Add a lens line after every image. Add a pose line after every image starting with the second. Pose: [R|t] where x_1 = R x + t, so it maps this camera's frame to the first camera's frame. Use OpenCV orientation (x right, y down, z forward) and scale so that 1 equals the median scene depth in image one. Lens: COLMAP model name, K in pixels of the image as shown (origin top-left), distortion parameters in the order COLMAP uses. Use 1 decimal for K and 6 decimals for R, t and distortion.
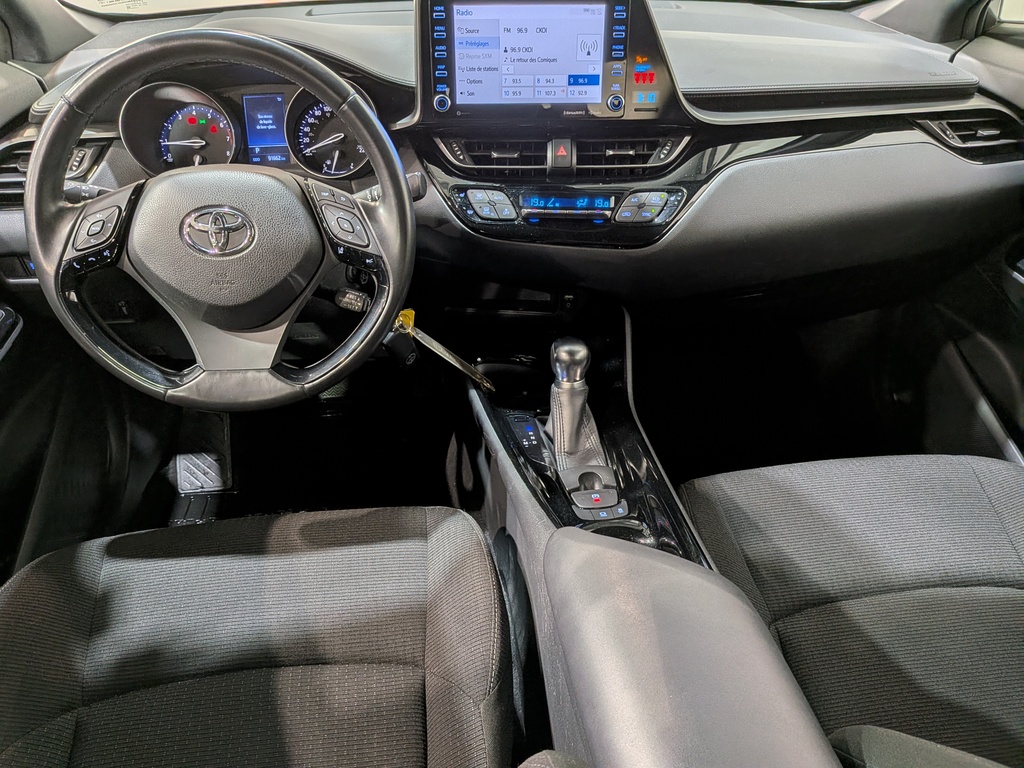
lens RADIAL K [[745.1, 0, 511.2], [0, 745.1, 399.0], [0, 0, 1]] dist [0.077676, -0.134793]
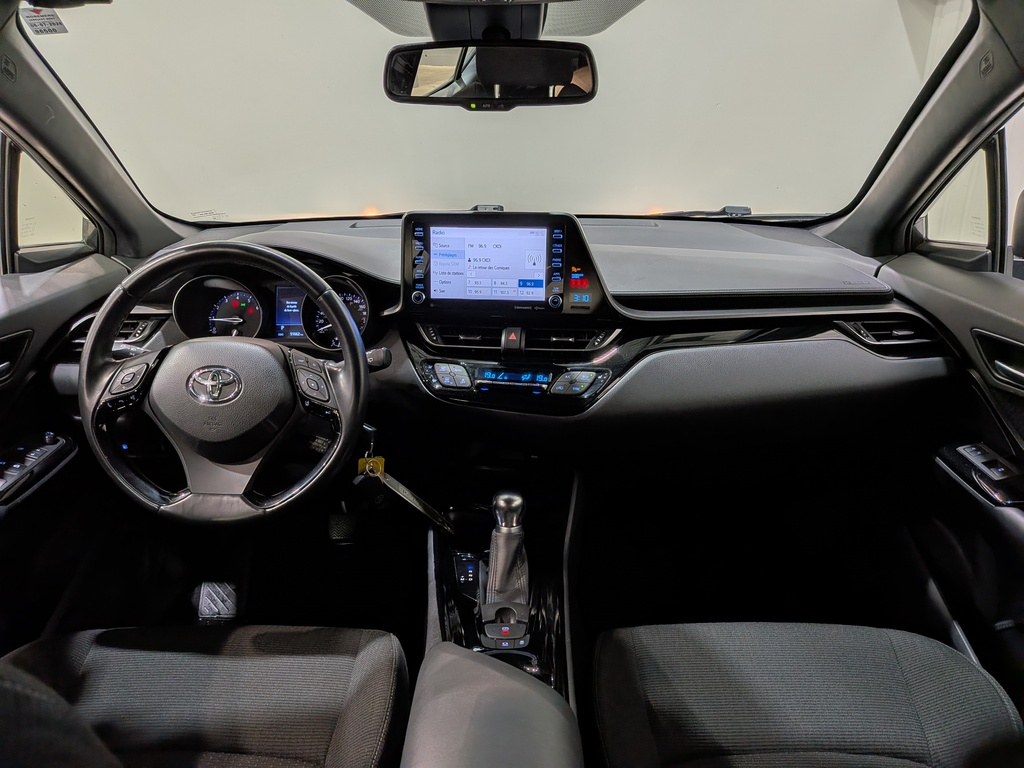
lens RADIAL K [[737.7, 0, 507.1], [0, 737.7, 397.5], [0, 0, 1]] dist [0.098782, -0.171811]
pose [[0.990365, 0.046099, -0.130580, 0.225095], [-0.075307, 0.970628, -0.228497, 0.044517], [0.116212, 0.236130, 0.964747, -0.146131]]
